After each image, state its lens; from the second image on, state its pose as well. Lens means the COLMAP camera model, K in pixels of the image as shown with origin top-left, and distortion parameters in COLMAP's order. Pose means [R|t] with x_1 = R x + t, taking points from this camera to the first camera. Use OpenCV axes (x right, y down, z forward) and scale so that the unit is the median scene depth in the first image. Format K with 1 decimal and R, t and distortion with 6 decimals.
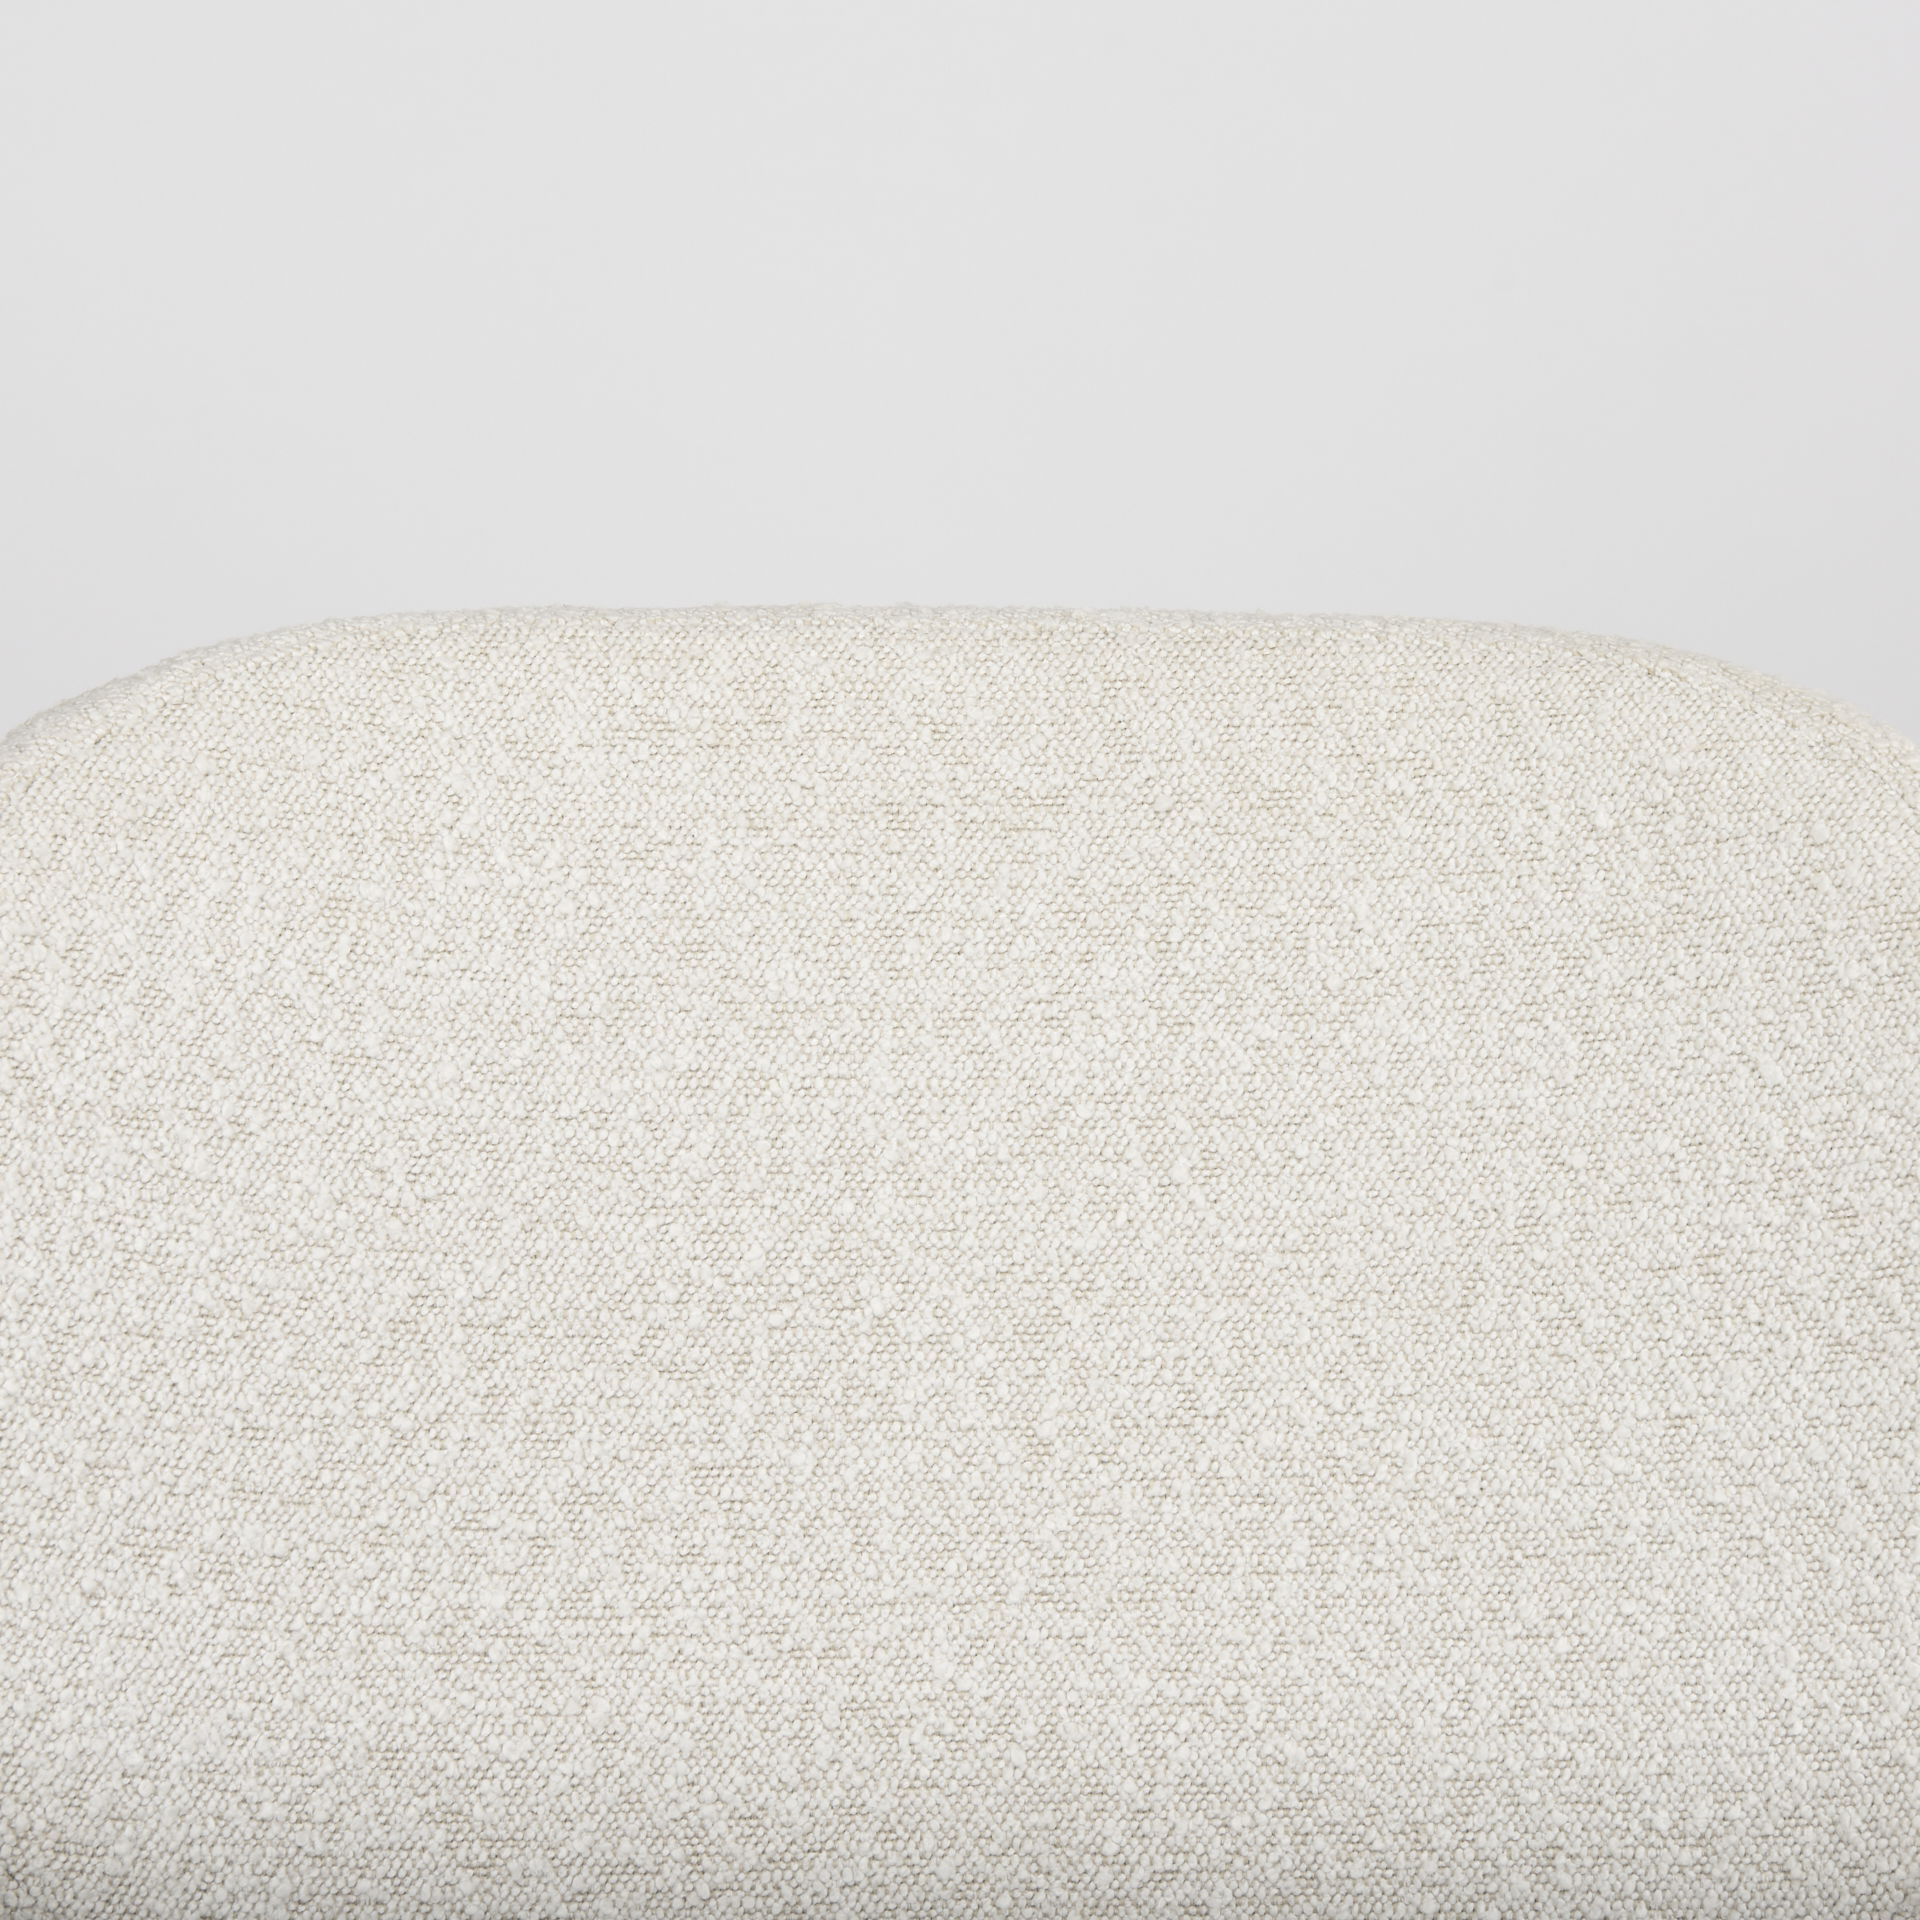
lens RADIAL K [[6717.9, 0, 963.3], [0, 6717.9, 609.0], [0, 0, 1]] dist [0.158134, -2.175723]
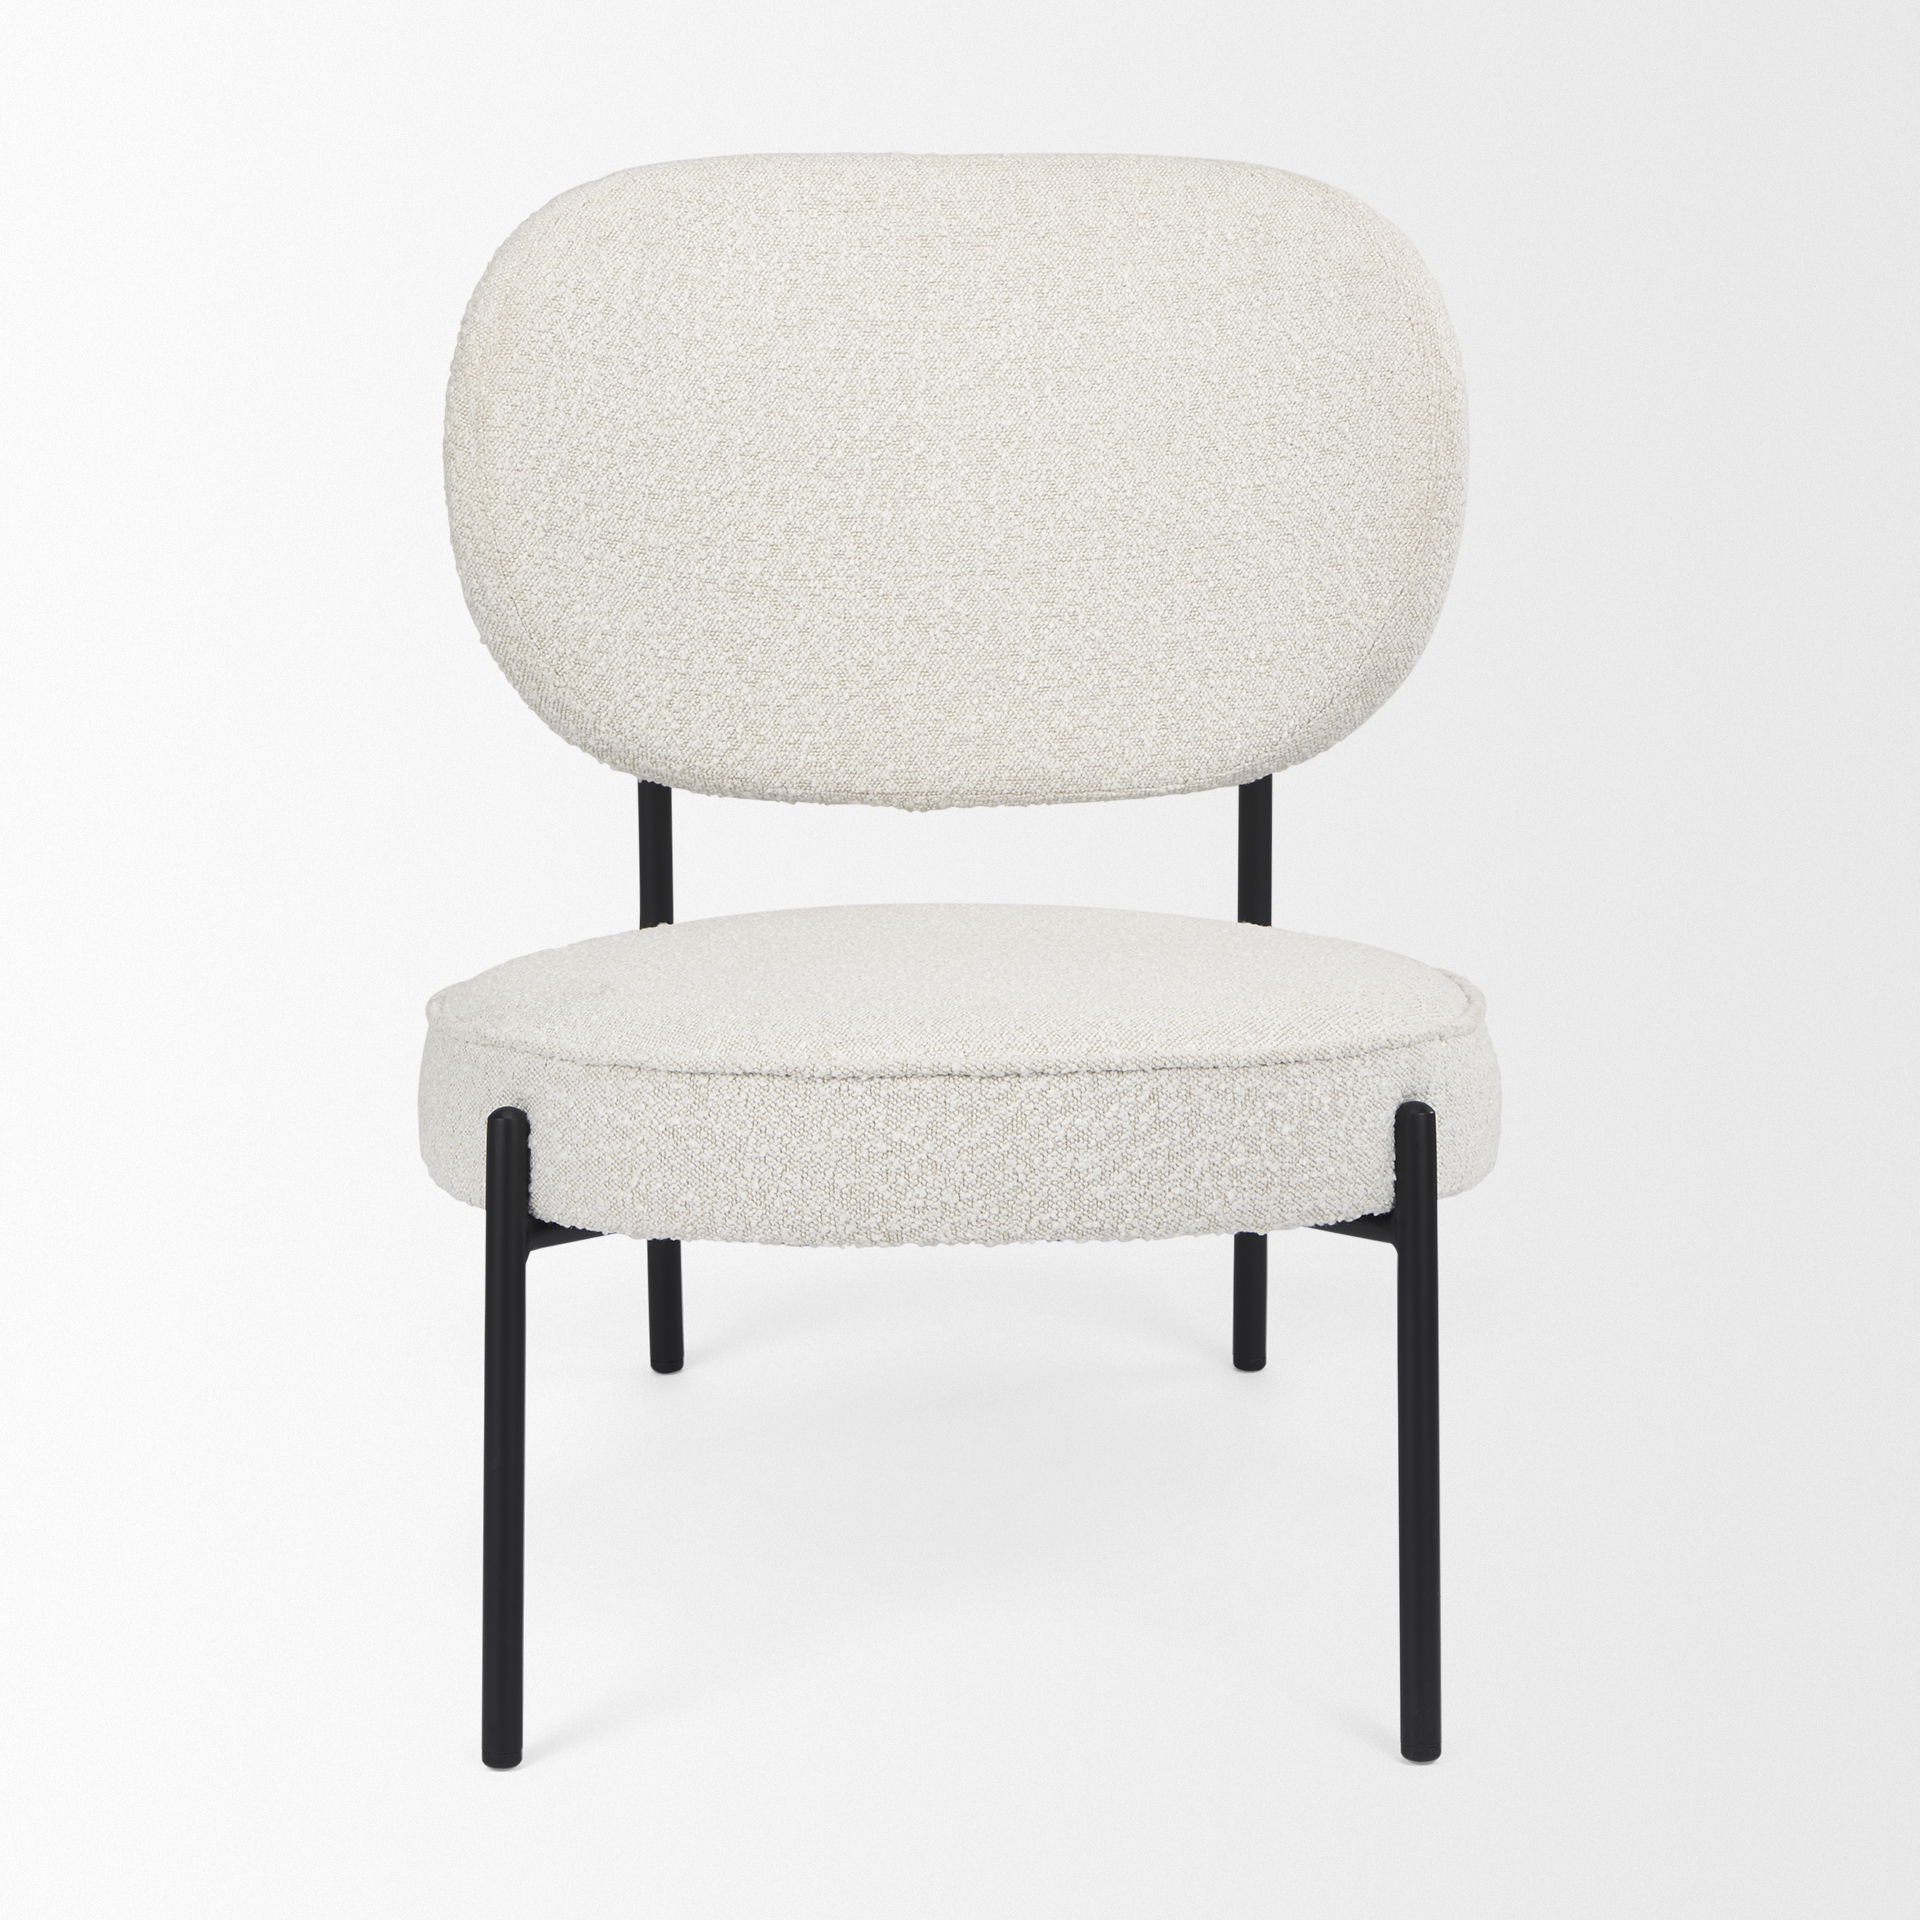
lens RADIAL K [[6041.8, 0, 960.0], [0, 6041.8, 960.0], [0, 0, 1]] dist [-0.156785, 1.084113]
pose [[0.999427, -0.008194, -0.032853, 0.069382], [0.010806, 0.996726, 0.080132, 0.113746], [0.032089, -0.080441, 0.996243, -1.101765]]
